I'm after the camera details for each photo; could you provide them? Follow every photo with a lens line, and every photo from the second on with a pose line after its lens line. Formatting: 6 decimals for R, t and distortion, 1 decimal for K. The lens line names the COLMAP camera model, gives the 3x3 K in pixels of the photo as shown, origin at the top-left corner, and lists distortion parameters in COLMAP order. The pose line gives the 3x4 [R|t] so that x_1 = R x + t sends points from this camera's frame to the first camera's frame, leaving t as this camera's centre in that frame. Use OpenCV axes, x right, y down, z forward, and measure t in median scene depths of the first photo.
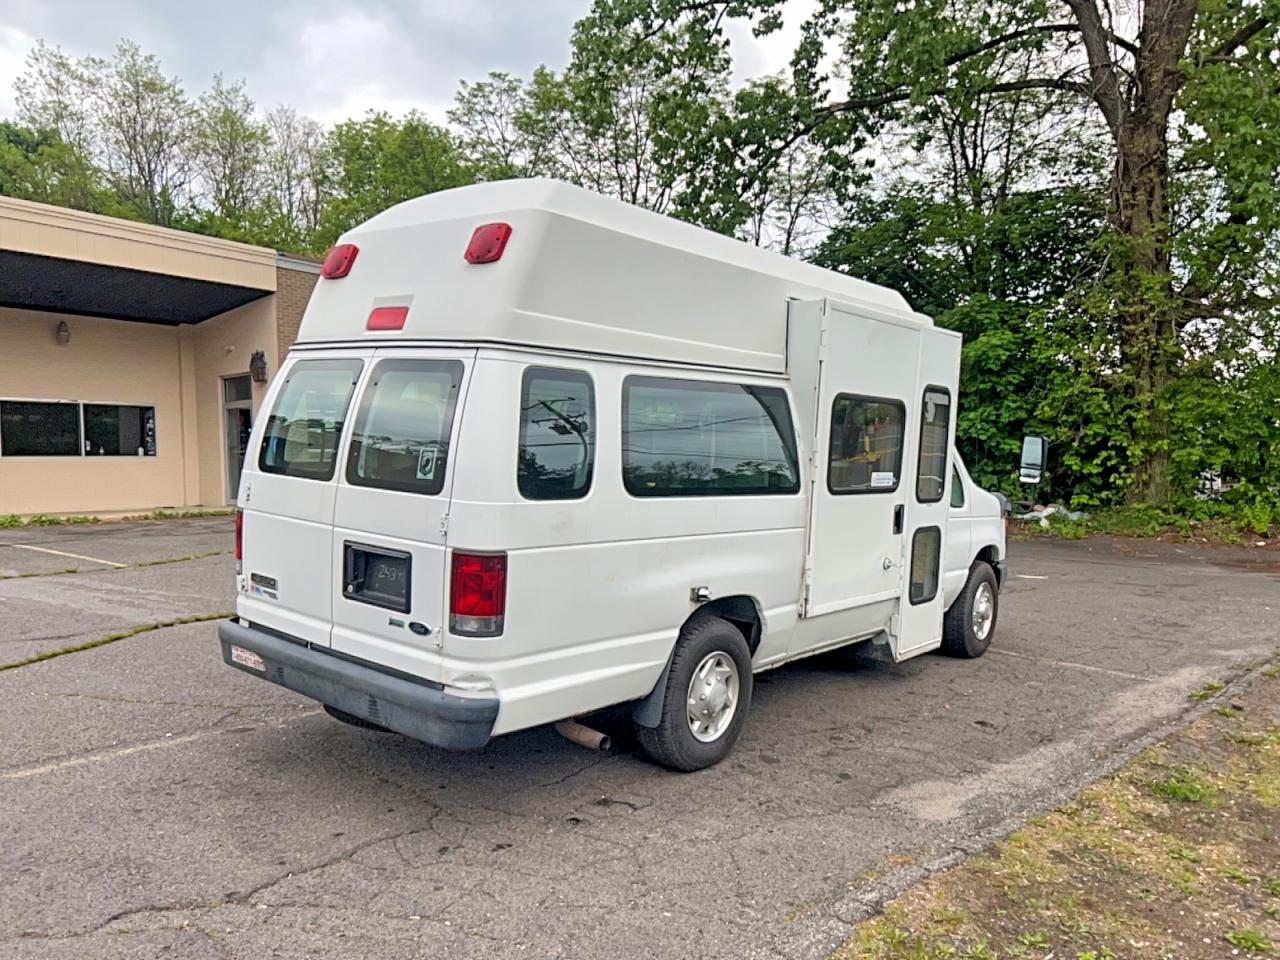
lens RADIAL K [[962.9, 0, 640.0], [0, 962.9, 480.0], [0, 0, 1]] dist [0.000955, -0.001978]
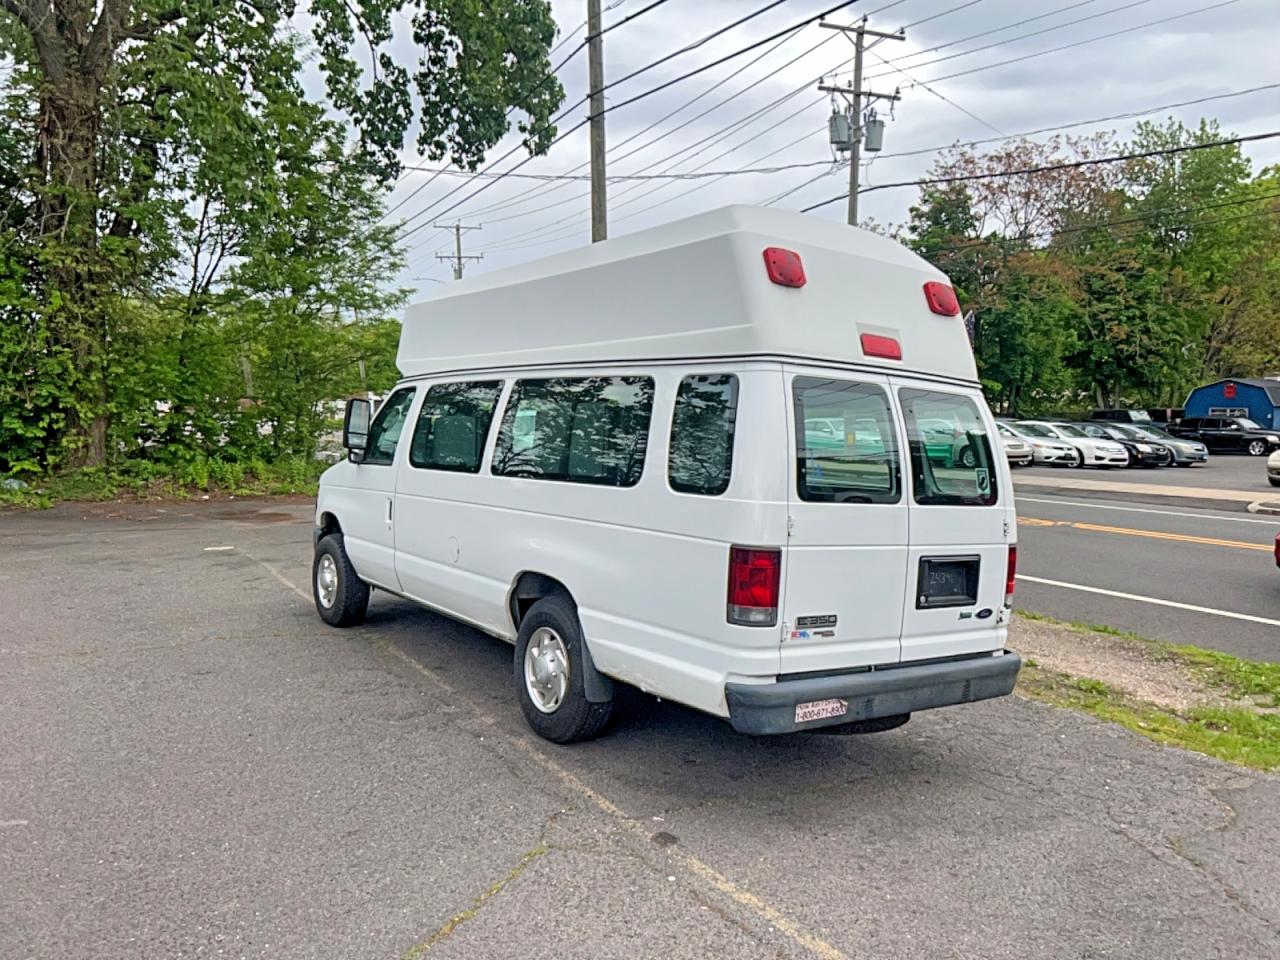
lens RADIAL K [[962.9, 0, 640.0], [0, 962.9, 480.0], [0, 0, 1]] dist [0.000955, -0.001978]
pose [[0.270093, -0.065025, 0.960636, -1.042911], [0.012212, 0.997868, 0.064112, -0.070316], [-0.962757, -0.005585, 0.270311, 0.741104]]
